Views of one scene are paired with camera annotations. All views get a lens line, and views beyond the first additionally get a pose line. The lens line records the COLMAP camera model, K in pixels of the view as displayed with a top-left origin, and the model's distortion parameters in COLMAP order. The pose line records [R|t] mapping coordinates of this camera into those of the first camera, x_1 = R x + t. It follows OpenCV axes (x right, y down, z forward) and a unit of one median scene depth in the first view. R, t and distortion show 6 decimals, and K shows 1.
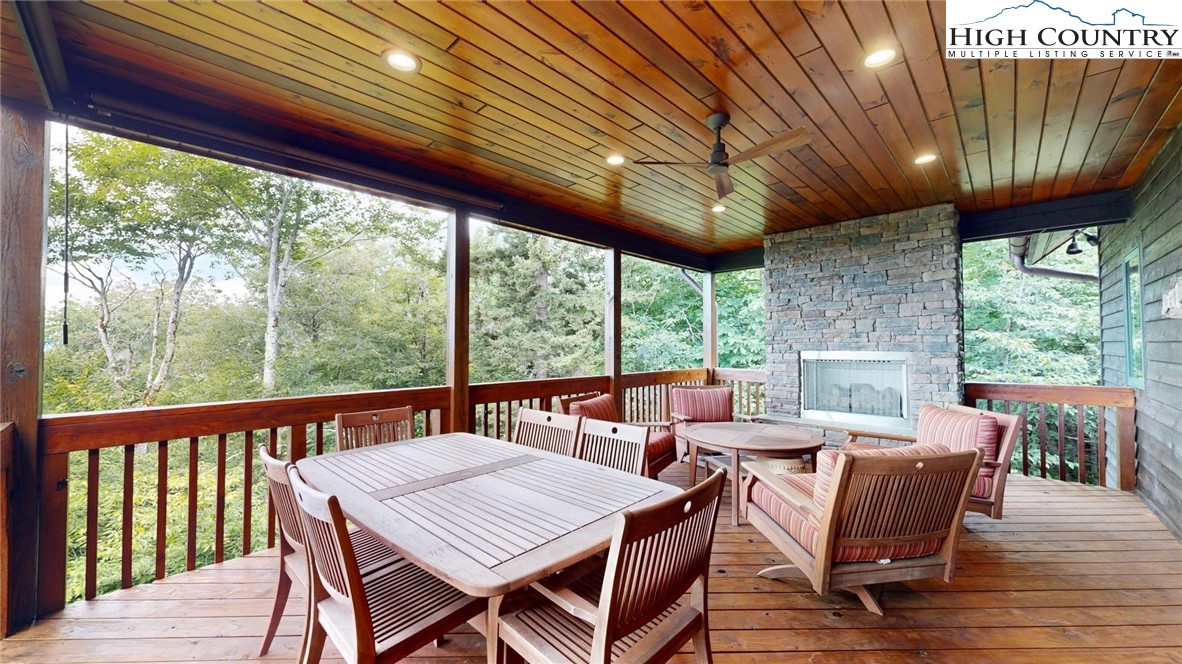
lens RADIAL K [[438.6, 0, 586.6], [0, 438.6, 337.2], [0, 0, 1]] dist [0.009913, 0.000238]
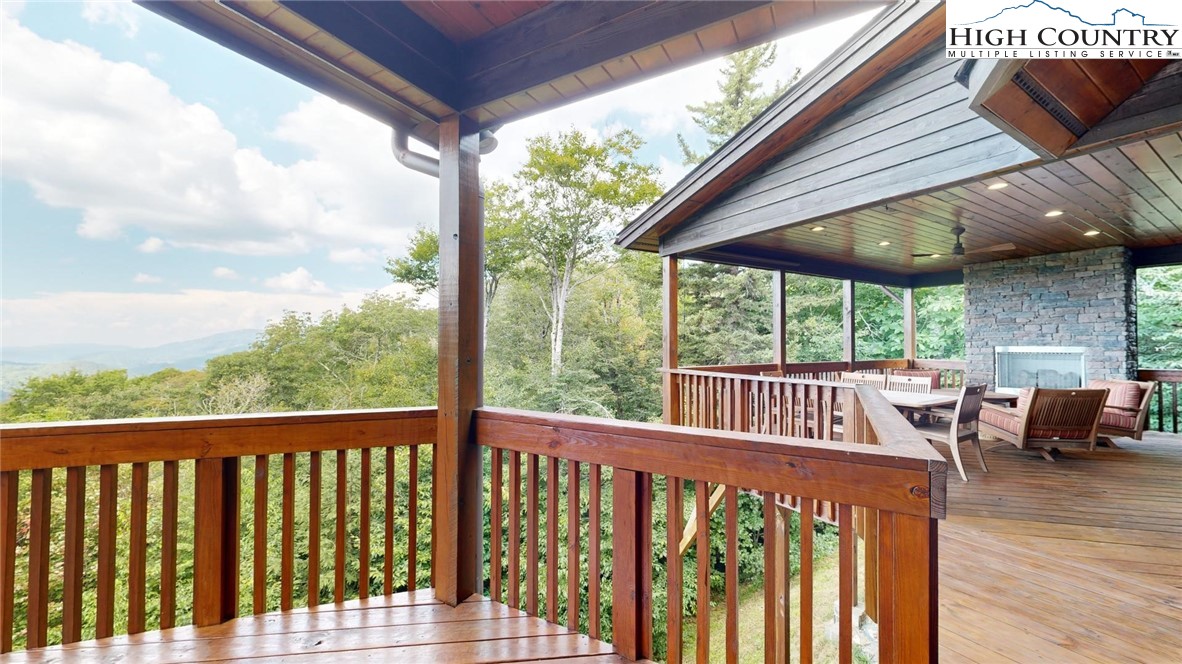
lens RADIAL K [[438.6, 0, 597.3], [0, 438.6, 335.4], [0, 0, 1]] dist [0.009913, 0.000238]
pose [[0.970819, -0.001677, -0.239806, -0.464165], [0.002670, 0.999989, 0.003816, -0.014091], [0.239797, -0.004345, 0.970813, -0.774433]]
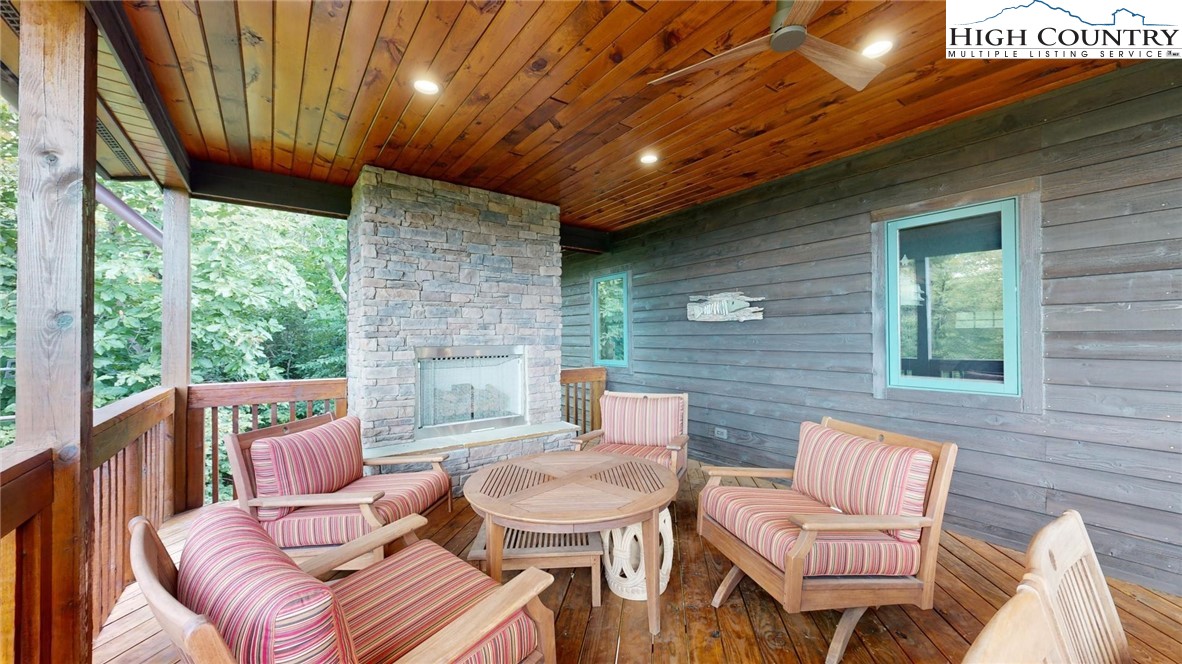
lens RADIAL K [[438.6, 0, 598.5], [0, 438.6, 333.8], [0, 0, 1]] dist [0.009913, 0.000238]
pose [[0.160405, 0.010818, 0.986992, -0.185800], [-0.012220, 0.999885, -0.008973, 0.013937], [-0.986976, -0.010622, 0.160519, 0.653403]]
